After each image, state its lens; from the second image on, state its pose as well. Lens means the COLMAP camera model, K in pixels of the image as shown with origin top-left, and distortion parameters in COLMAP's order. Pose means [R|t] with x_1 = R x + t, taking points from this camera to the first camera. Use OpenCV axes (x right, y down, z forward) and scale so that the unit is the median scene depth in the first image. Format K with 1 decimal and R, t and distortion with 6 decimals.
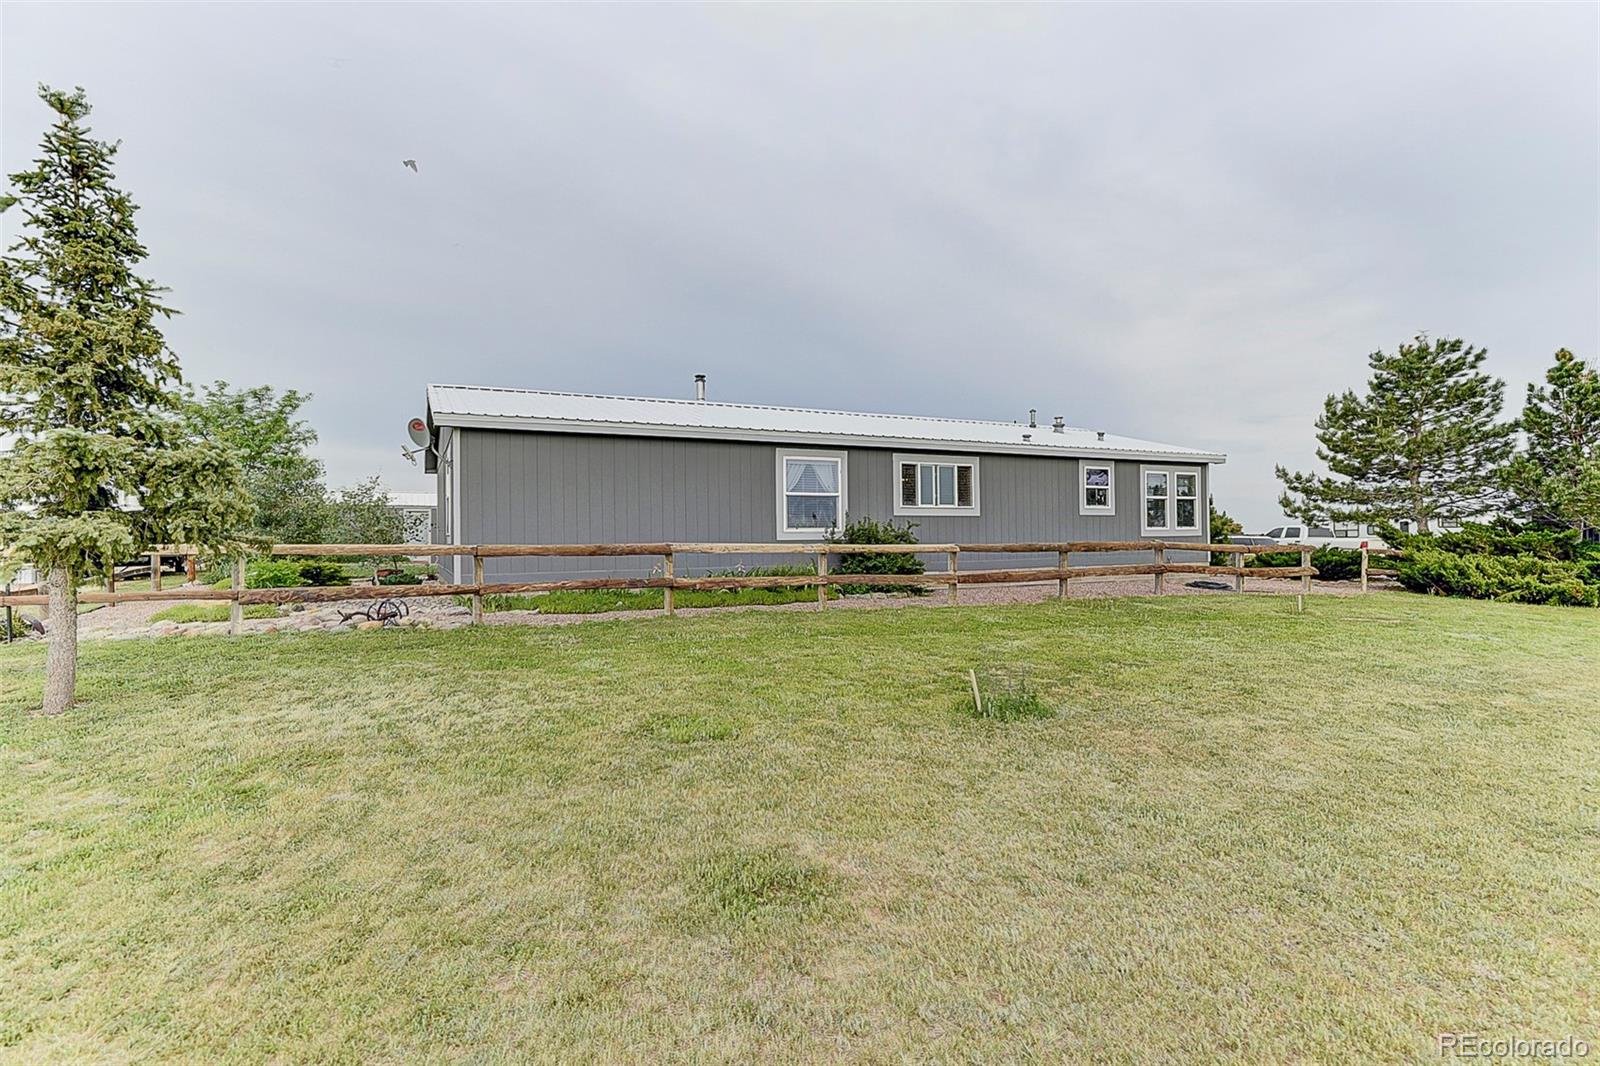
lens RADIAL K [[786.1, 0, 801.7], [0, 786.1, 534.2], [0, 0, 1]] dist [0.001197, -0.002623]
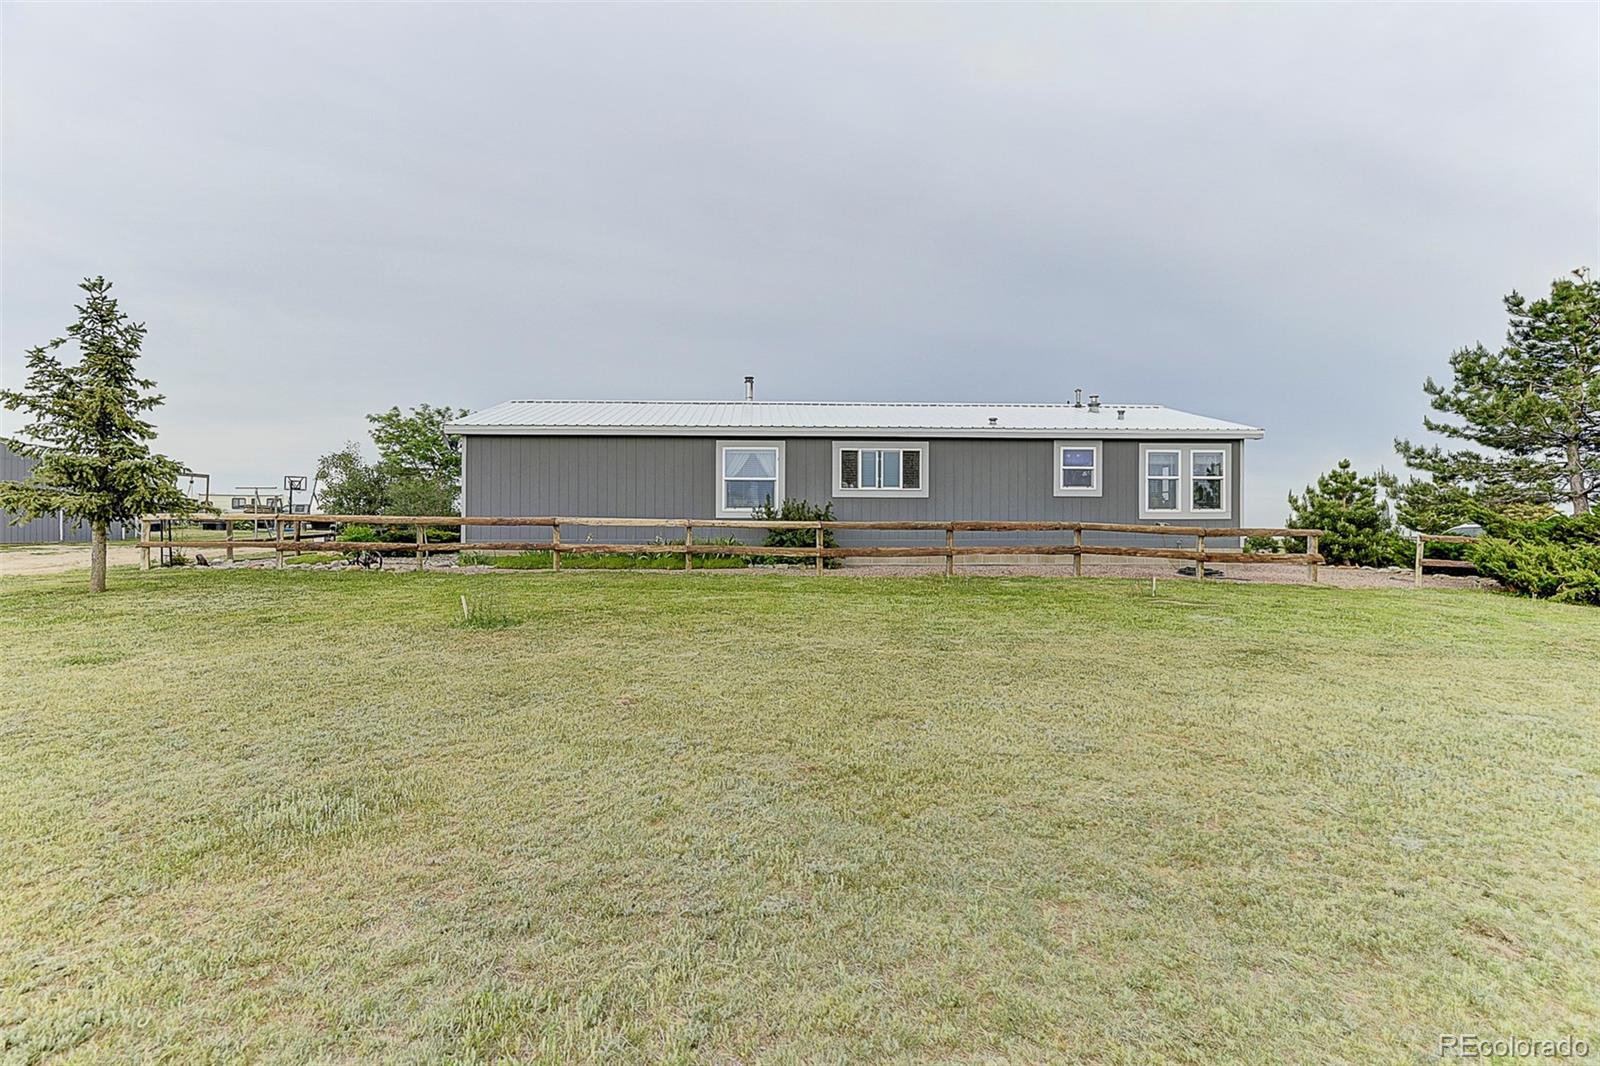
lens RADIAL K [[786.1, 0, 817.2], [0, 786.1, 531.6], [0, 0, 1]] dist [0.001197, -0.002623]
pose [[0.921522, 0.013999, -0.388075, 0.526399], [-0.008042, 0.999824, 0.016969, 0.006578], [0.388244, -0.012517, 0.921472, -0.040776]]
